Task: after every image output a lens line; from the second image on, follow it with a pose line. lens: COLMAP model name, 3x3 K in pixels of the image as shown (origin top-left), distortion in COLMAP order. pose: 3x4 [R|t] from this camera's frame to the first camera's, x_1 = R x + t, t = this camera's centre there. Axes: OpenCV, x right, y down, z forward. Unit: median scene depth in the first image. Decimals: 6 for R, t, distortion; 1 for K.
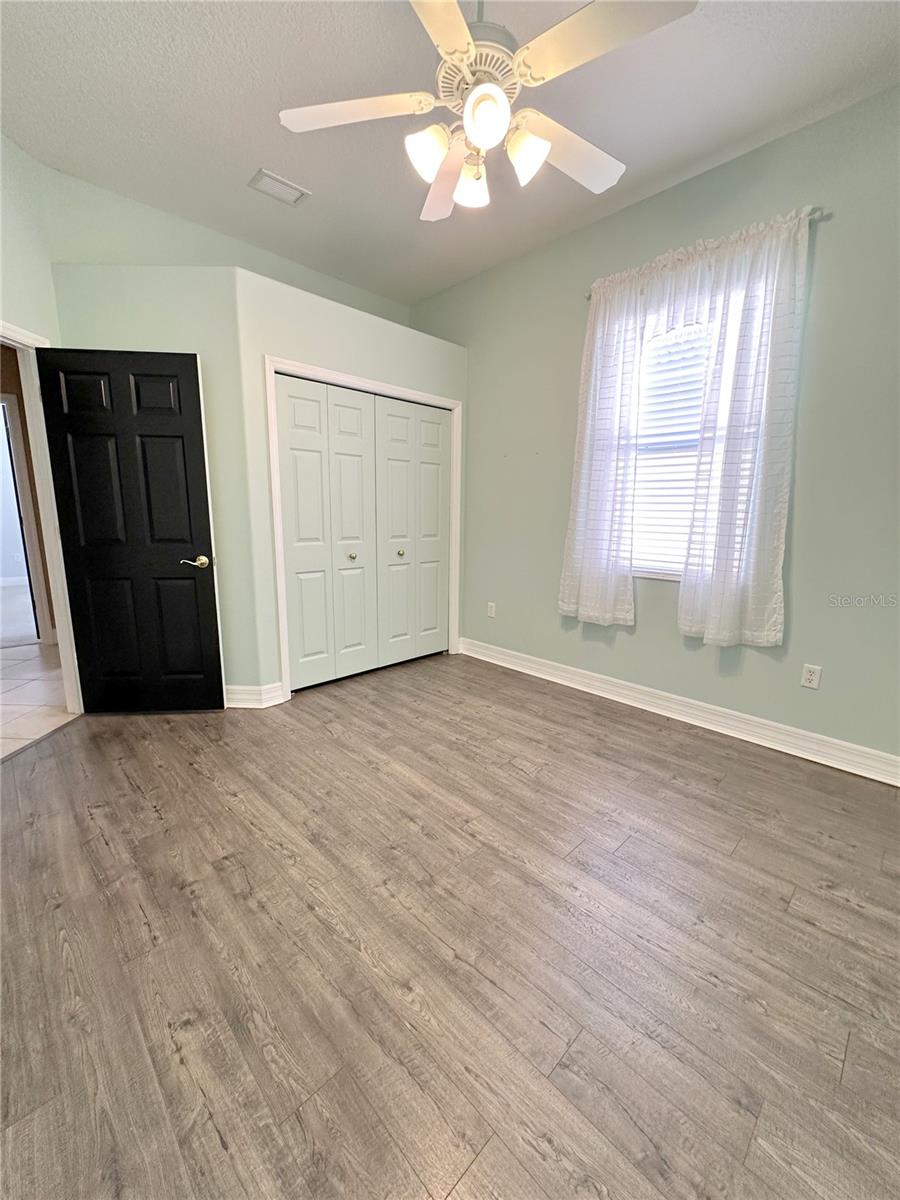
lens RADIAL K [[479.8, 0, 452.3], [0, 479.8, 597.7], [0, 0, 1]] dist [-0.002810, 0.000301]
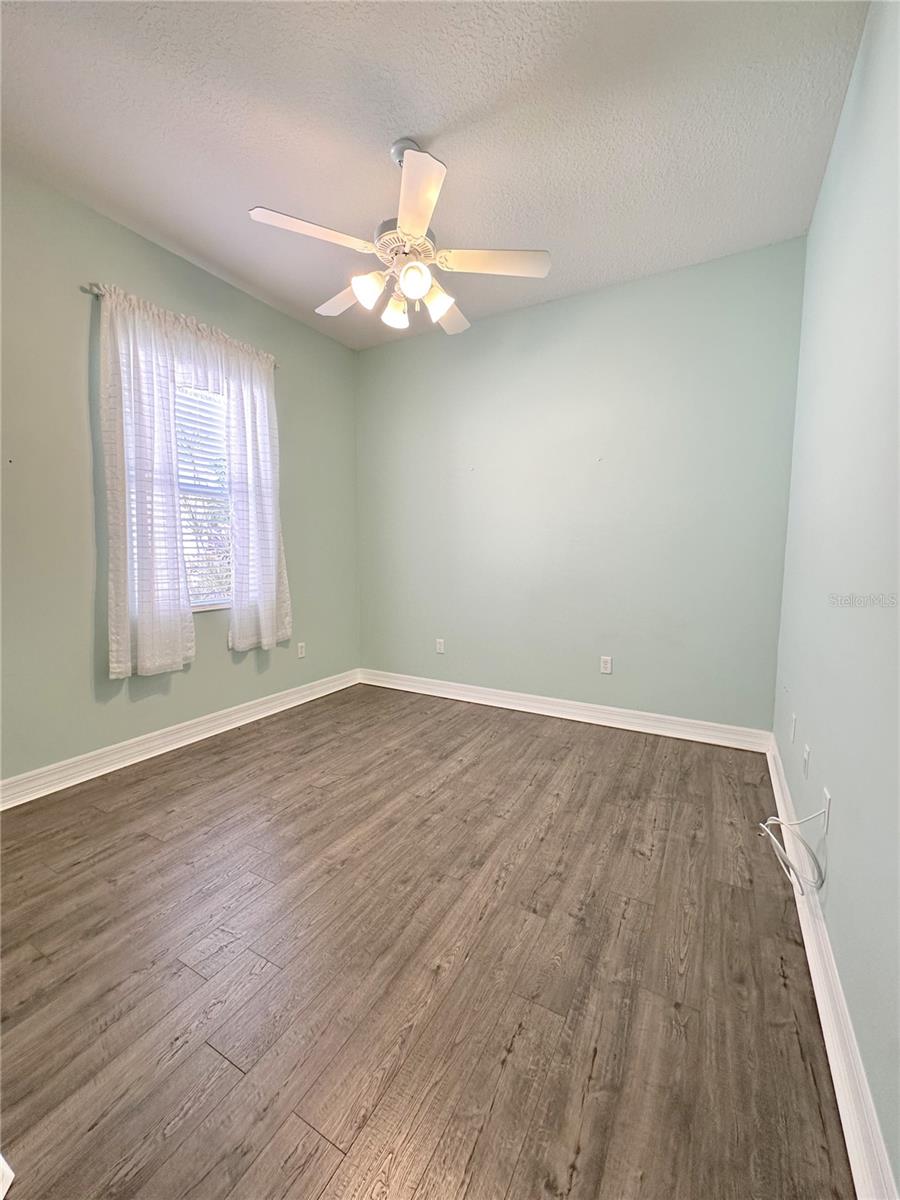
lens RADIAL K [[476.8, 0, 448.0], [0, 476.8, 604.8], [0, 0, 1]] dist [0.000304, 0.000381]
pose [[-0.270815, -0.119374, 0.955201, -1.076673], [0.164080, 0.972036, 0.167997, -0.209114], [-0.948545, 0.202226, -0.243655, 1.080830]]
